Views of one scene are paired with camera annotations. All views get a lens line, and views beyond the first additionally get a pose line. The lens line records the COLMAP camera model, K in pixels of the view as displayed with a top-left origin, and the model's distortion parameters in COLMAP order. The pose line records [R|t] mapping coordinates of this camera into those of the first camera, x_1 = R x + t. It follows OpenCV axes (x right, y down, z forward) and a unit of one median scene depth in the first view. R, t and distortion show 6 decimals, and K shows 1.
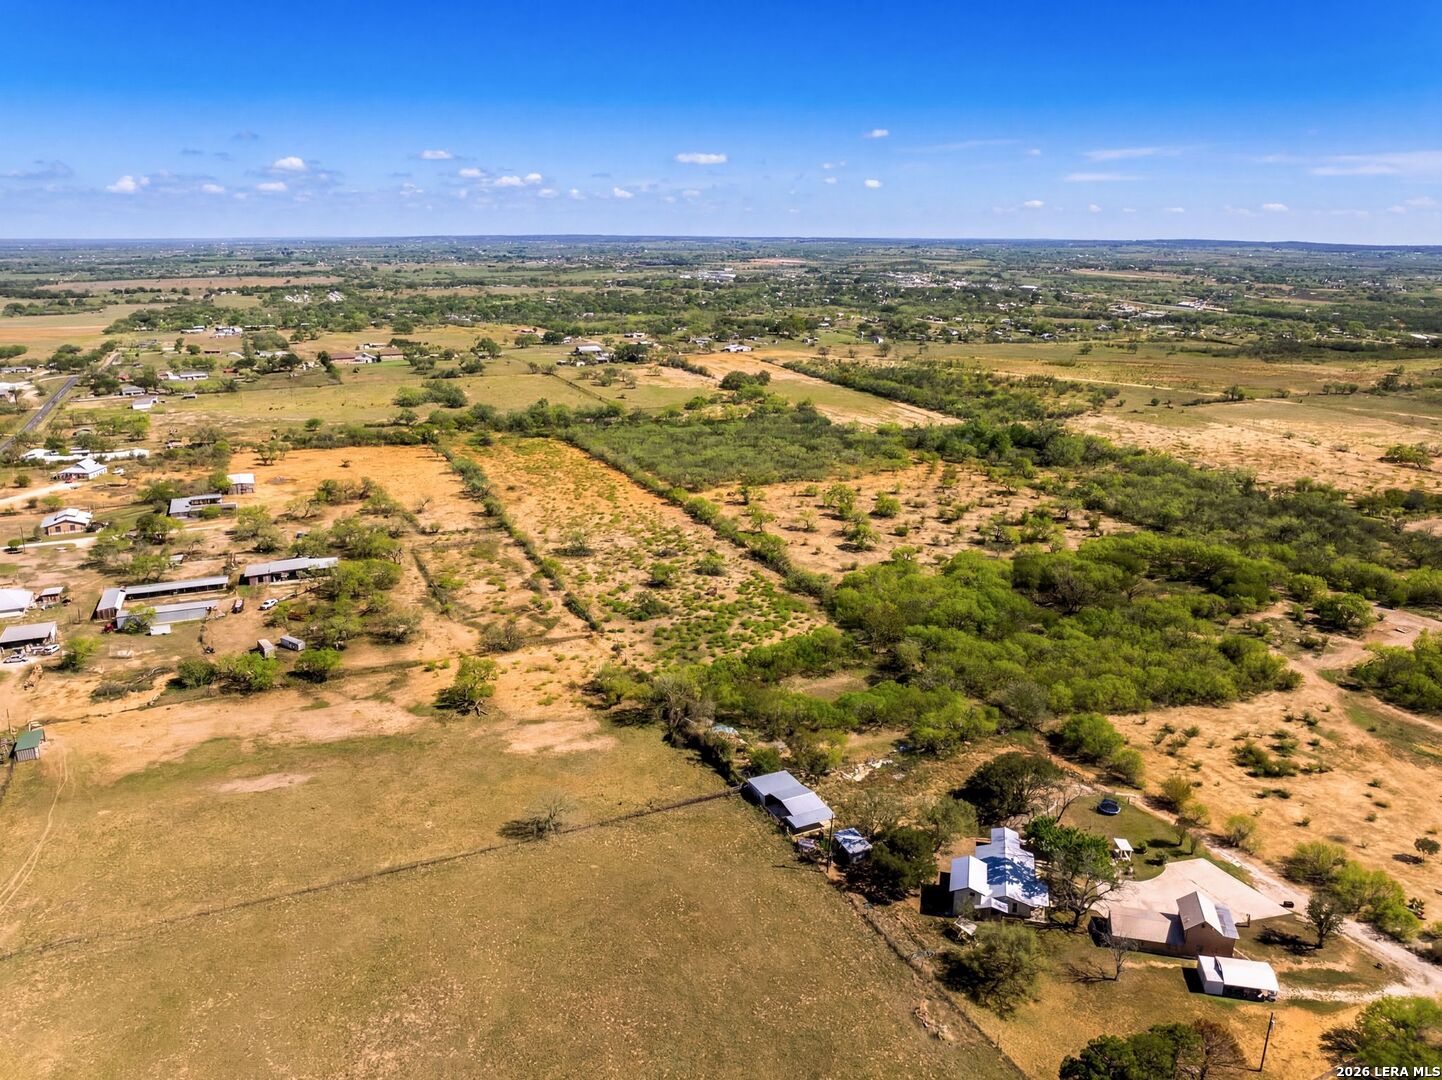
lens RADIAL K [[1074.9, 0, 729.1], [0, 1074.9, 536.3], [0, 0, 1]] dist [-0.036750, -0.000567]
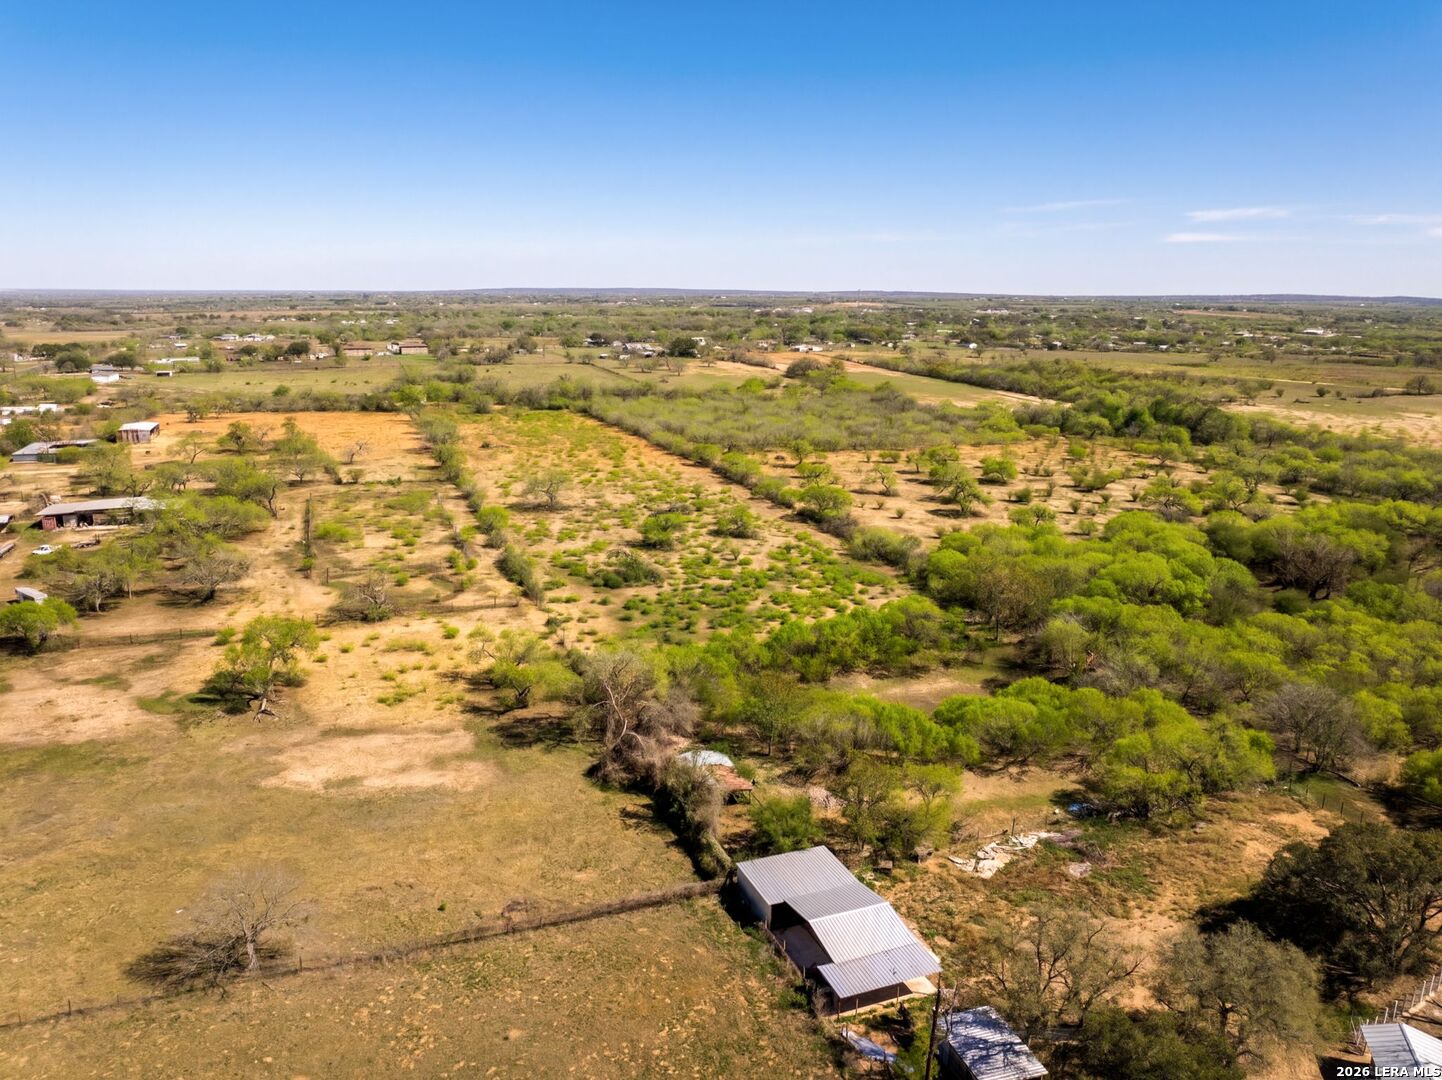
lens RADIAL K [[1087.2, 0, 730.8], [0, 1087.2, 540.6], [0, 0, 1]] dist [-0.040103, -0.003053]
pose [[0.997348, 0.020023, -0.069977, 0.029909], [-0.023633, 0.998411, -0.051153, 0.080306], [0.068842, 0.052671, 0.996236, 0.378436]]
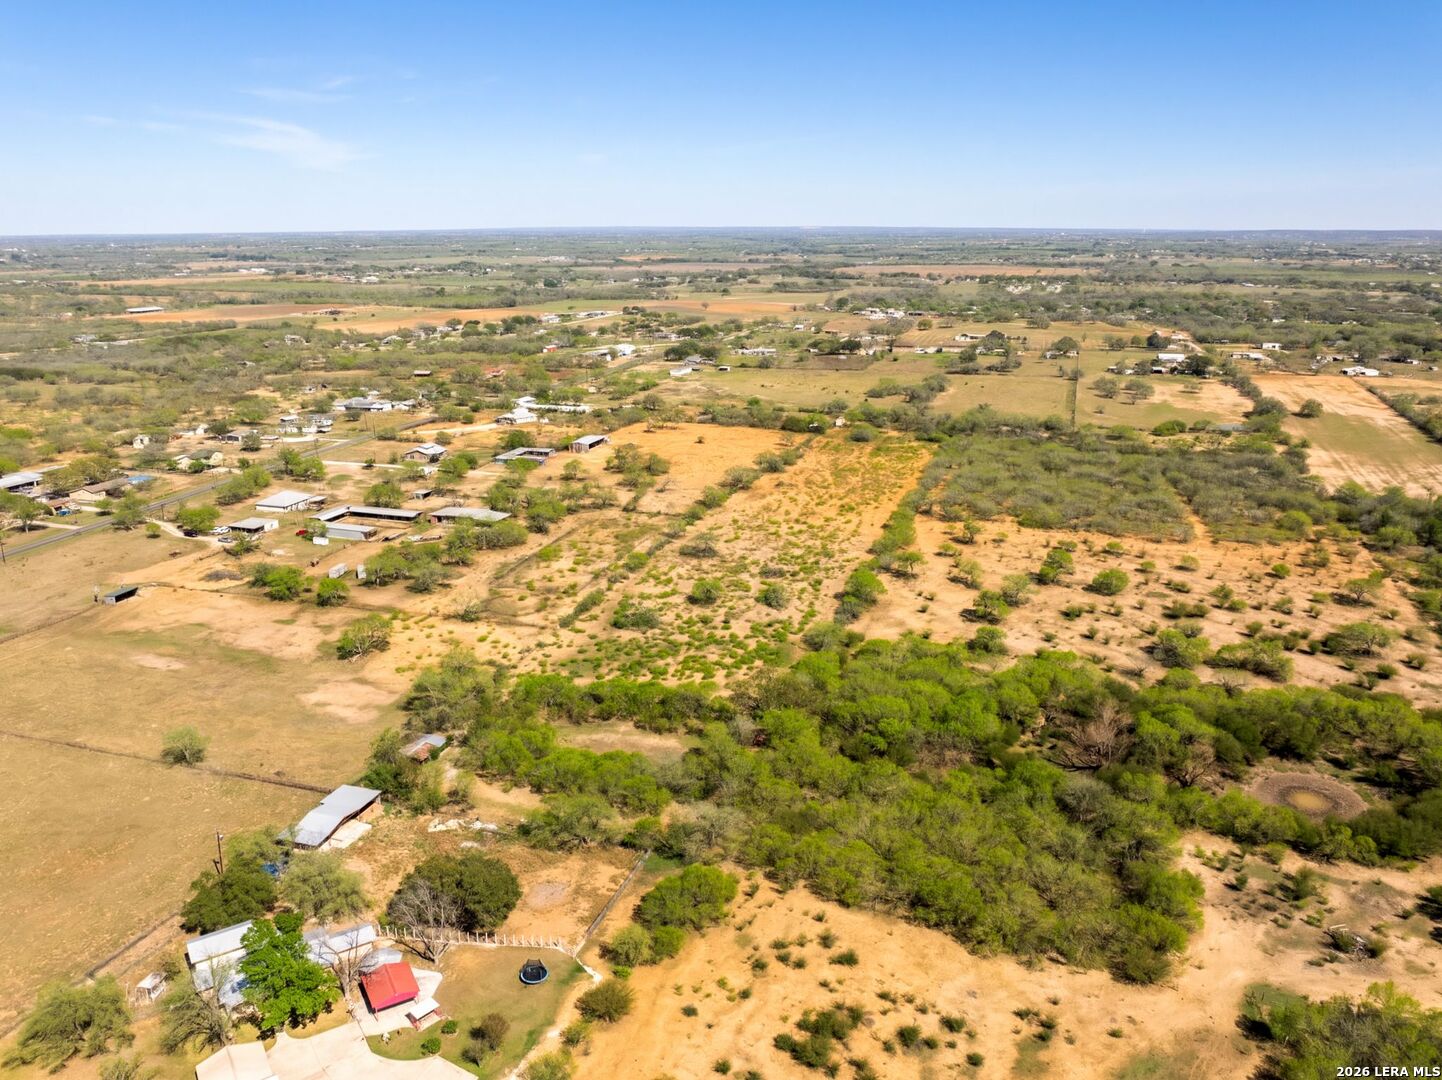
lens RADIAL K [[1087.2, 0, 730.8], [0, 1087.2, 540.6], [0, 0, 1]] dist [-0.040103, -0.003053]
pose [[0.737954, 0.183386, -0.649457, 0.599430], [-0.178232, 0.981162, 0.074530, -0.086845], [0.650890, 0.060754, 0.756737, 0.326646]]
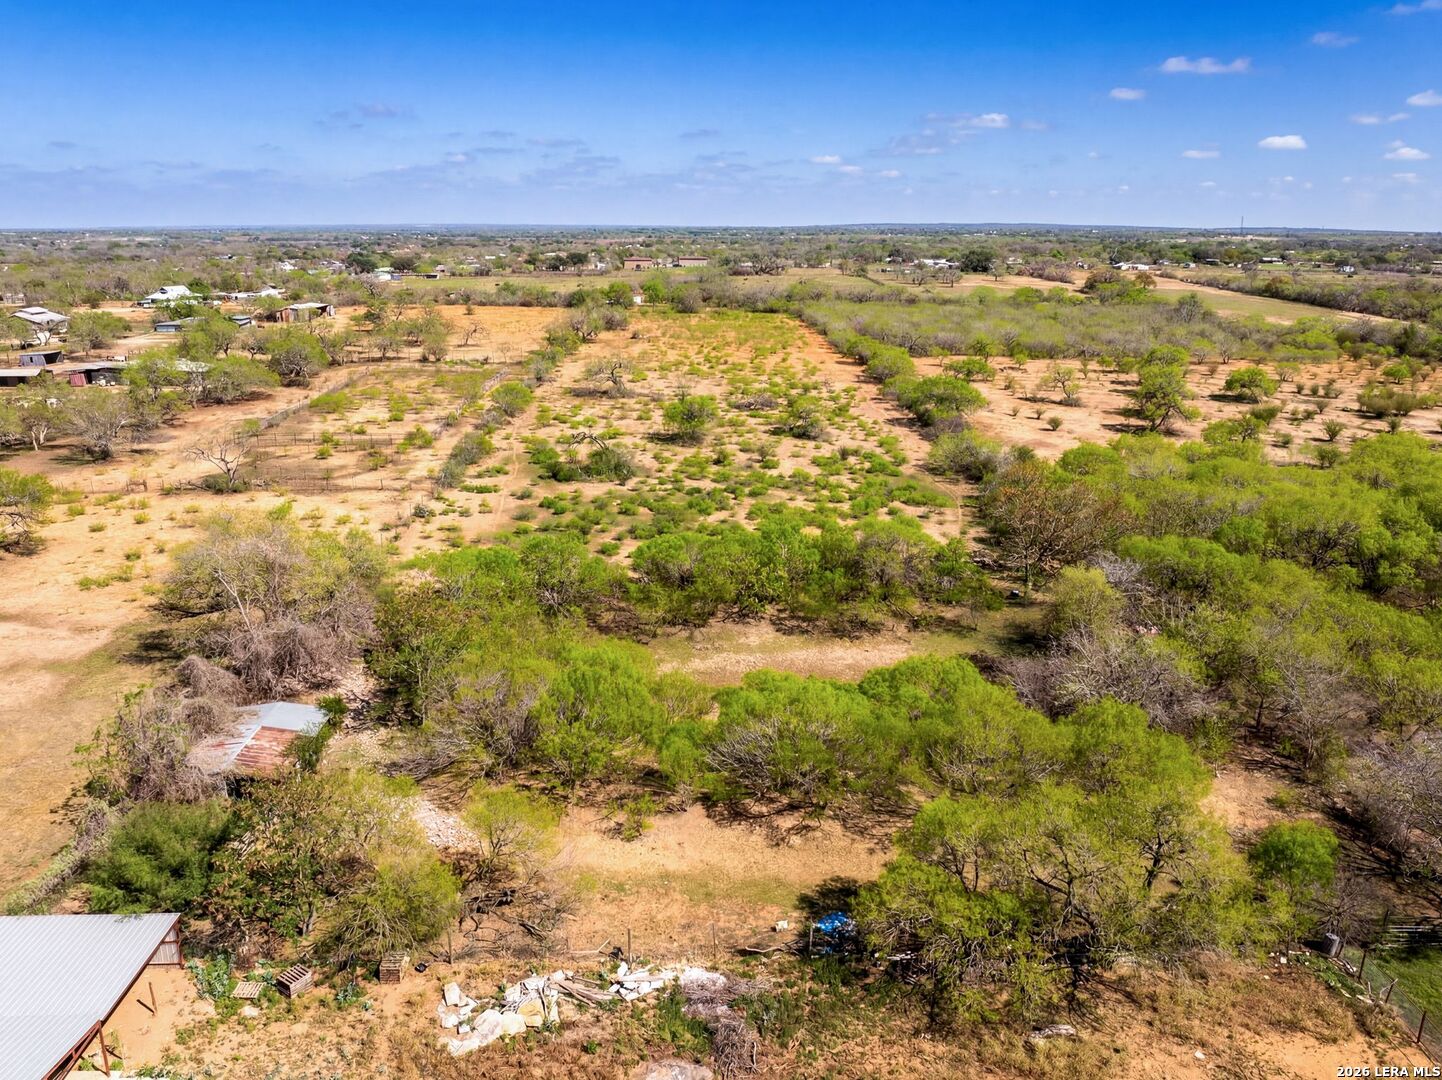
lens RADIAL K [[1098.5, 0, 721.0], [0, 1098.5, 540.0], [0, 0, 1]] dist [-0.038201, -0.007405]
pose [[0.917650, 0.108312, -0.382345, 0.166259], [-0.108527, 0.993870, 0.021075, 0.084994], [0.382284, 0.022155, 0.923779, 0.580872]]
